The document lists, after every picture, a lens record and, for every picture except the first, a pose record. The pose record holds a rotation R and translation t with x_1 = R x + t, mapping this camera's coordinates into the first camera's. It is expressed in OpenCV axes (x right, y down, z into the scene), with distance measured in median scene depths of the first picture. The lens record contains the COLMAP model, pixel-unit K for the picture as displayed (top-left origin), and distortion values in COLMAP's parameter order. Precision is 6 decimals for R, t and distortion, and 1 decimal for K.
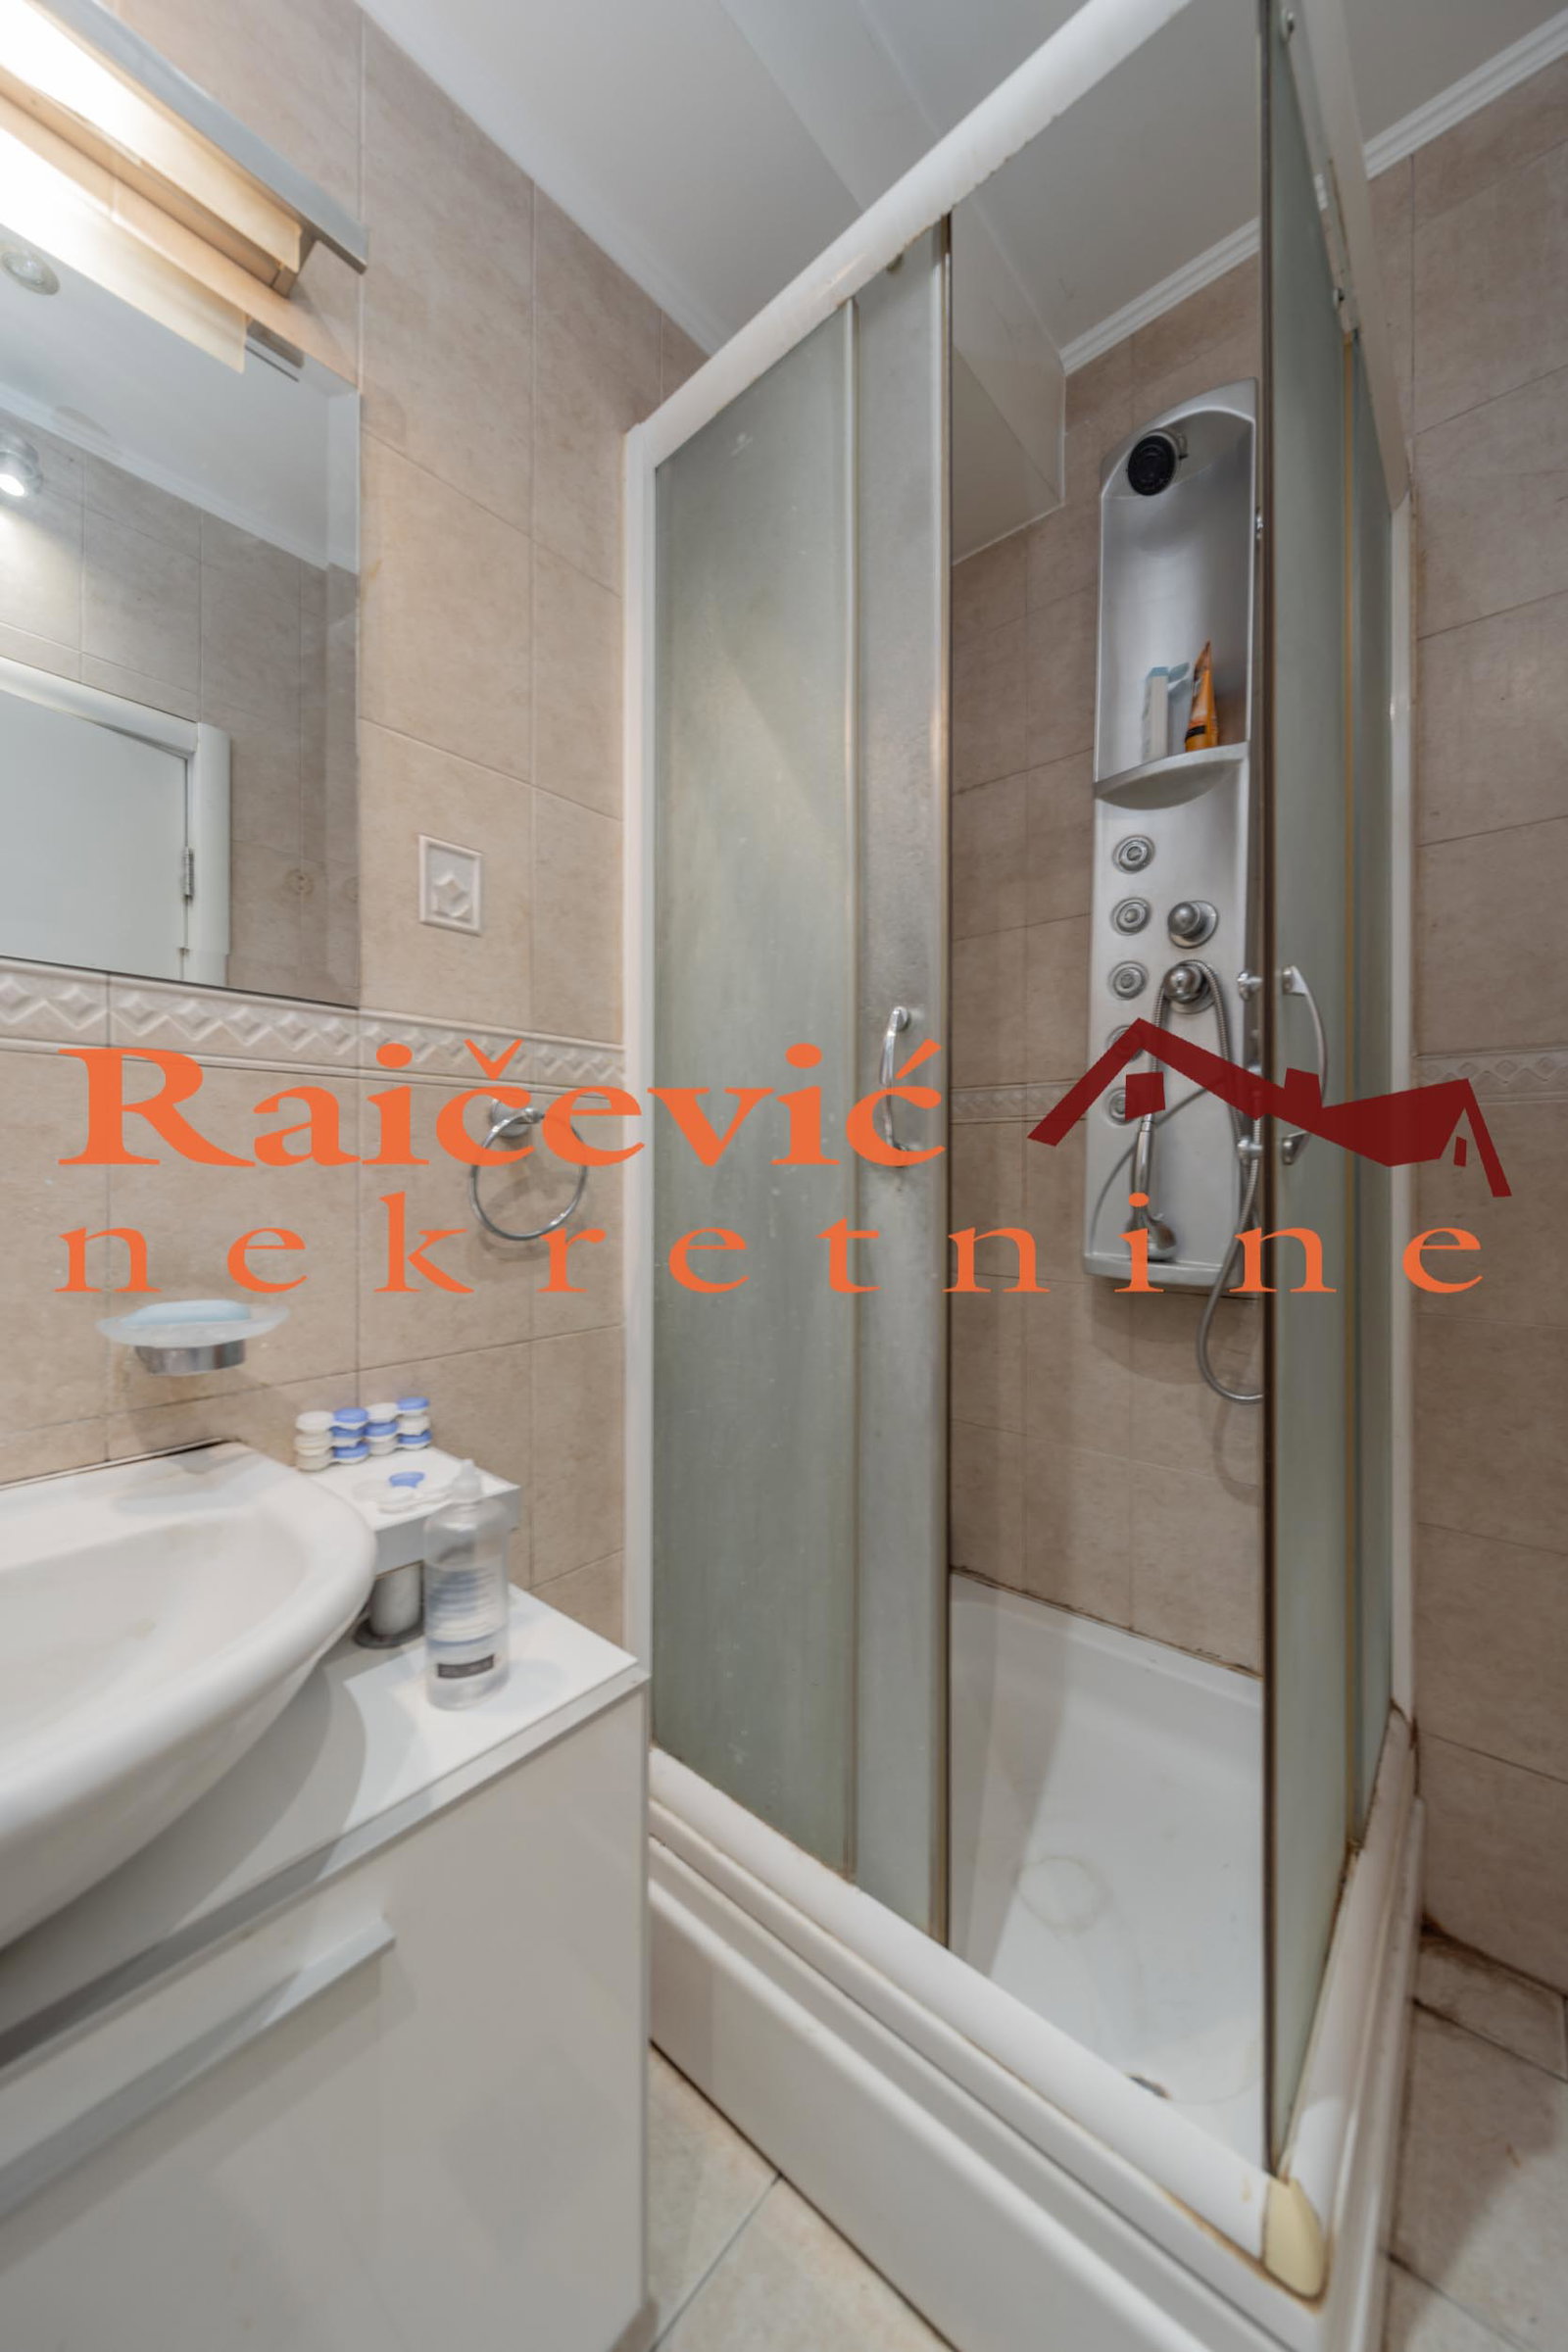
lens RADIAL K [[829.4, 0, 794.2], [0, 829.4, 1161.3], [0, 0, 1]] dist [-0.001816, -0.000159]
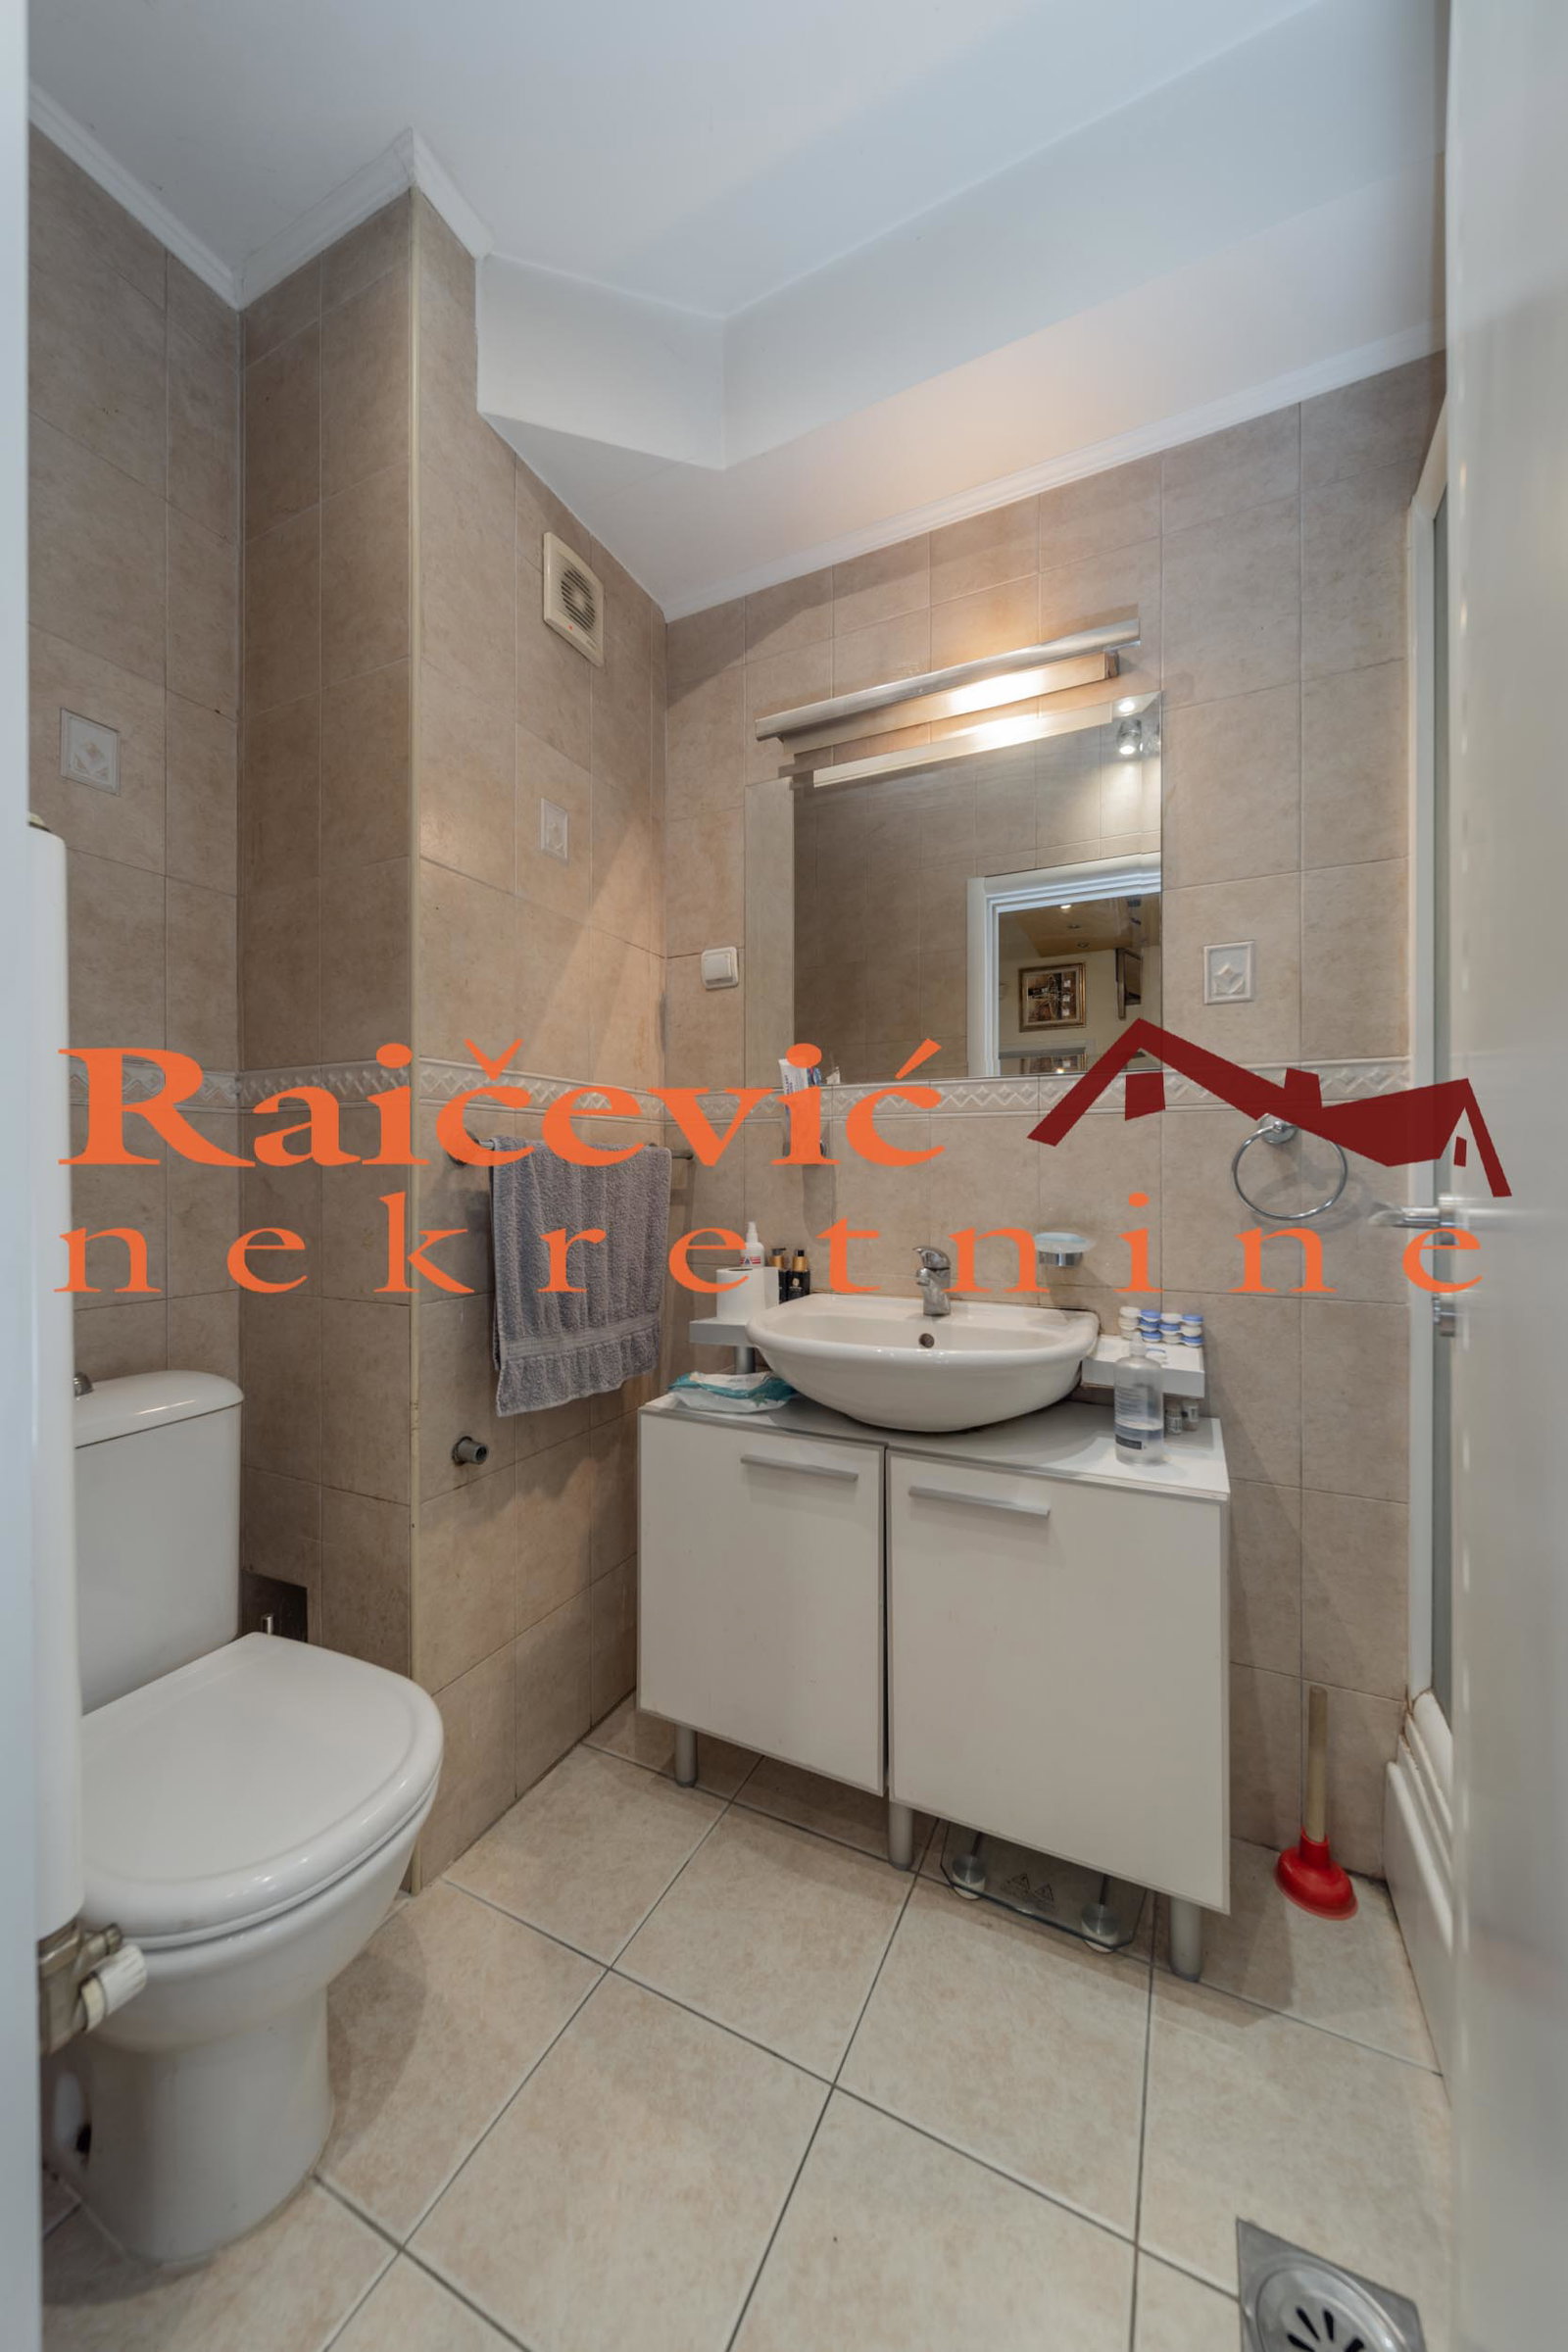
lens RADIAL K [[829.4, 0, 794.2], [0, 829.4, 1161.3], [0, 0, 1]] dist [-0.001816, -0.000159]
pose [[0.248209, -0.016837, -0.968560, 0.860667], [0.007858, 0.999851, -0.015367, 0.016570], [0.968675, -0.003796, 0.248304, -0.108126]]
